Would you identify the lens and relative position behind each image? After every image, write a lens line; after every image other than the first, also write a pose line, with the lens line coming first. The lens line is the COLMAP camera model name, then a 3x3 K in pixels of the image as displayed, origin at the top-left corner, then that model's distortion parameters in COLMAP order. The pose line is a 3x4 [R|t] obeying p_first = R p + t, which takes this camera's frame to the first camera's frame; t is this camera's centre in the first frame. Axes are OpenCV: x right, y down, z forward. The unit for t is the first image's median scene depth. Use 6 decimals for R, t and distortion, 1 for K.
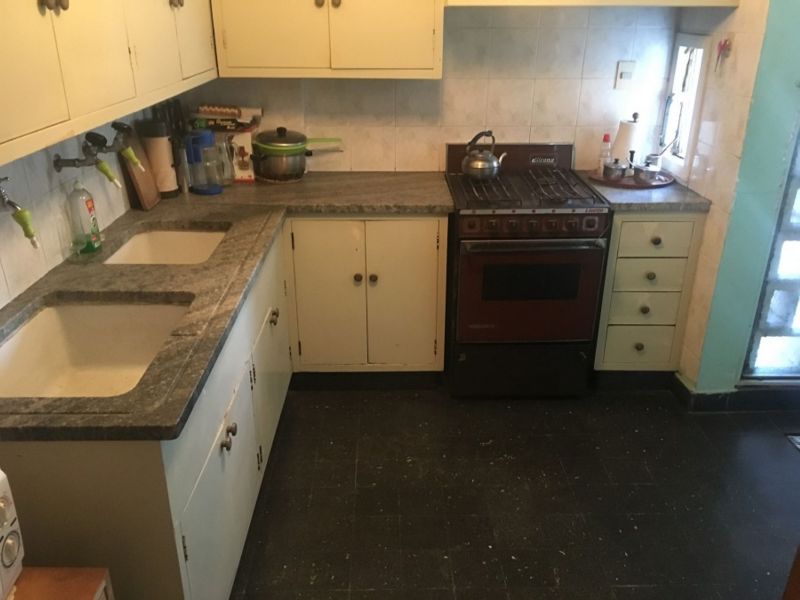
lens RADIAL K [[679.0, 0, 400.0], [0, 679.0, 300.0], [0, 0, 1]] dist [0.092425, -0.125269]
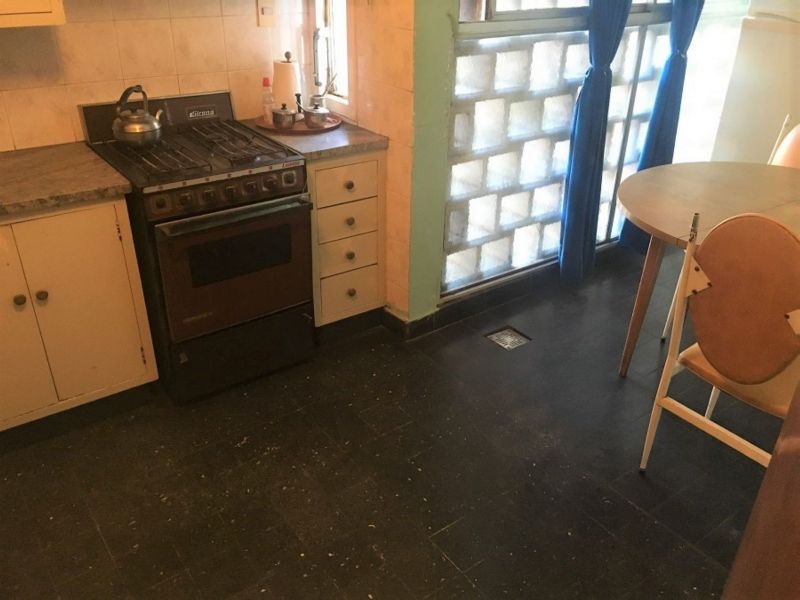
lens RADIAL K [[679.0, 0, 400.0], [0, 679.0, 300.0], [0, 0, 1]] dist [0.092425, -0.125269]
pose [[0.817596, -0.261085, 0.513196, -0.107155], [0.215067, 0.965253, 0.148433, -0.054629], [-0.534118, -0.010986, 0.845338, 0.129694]]
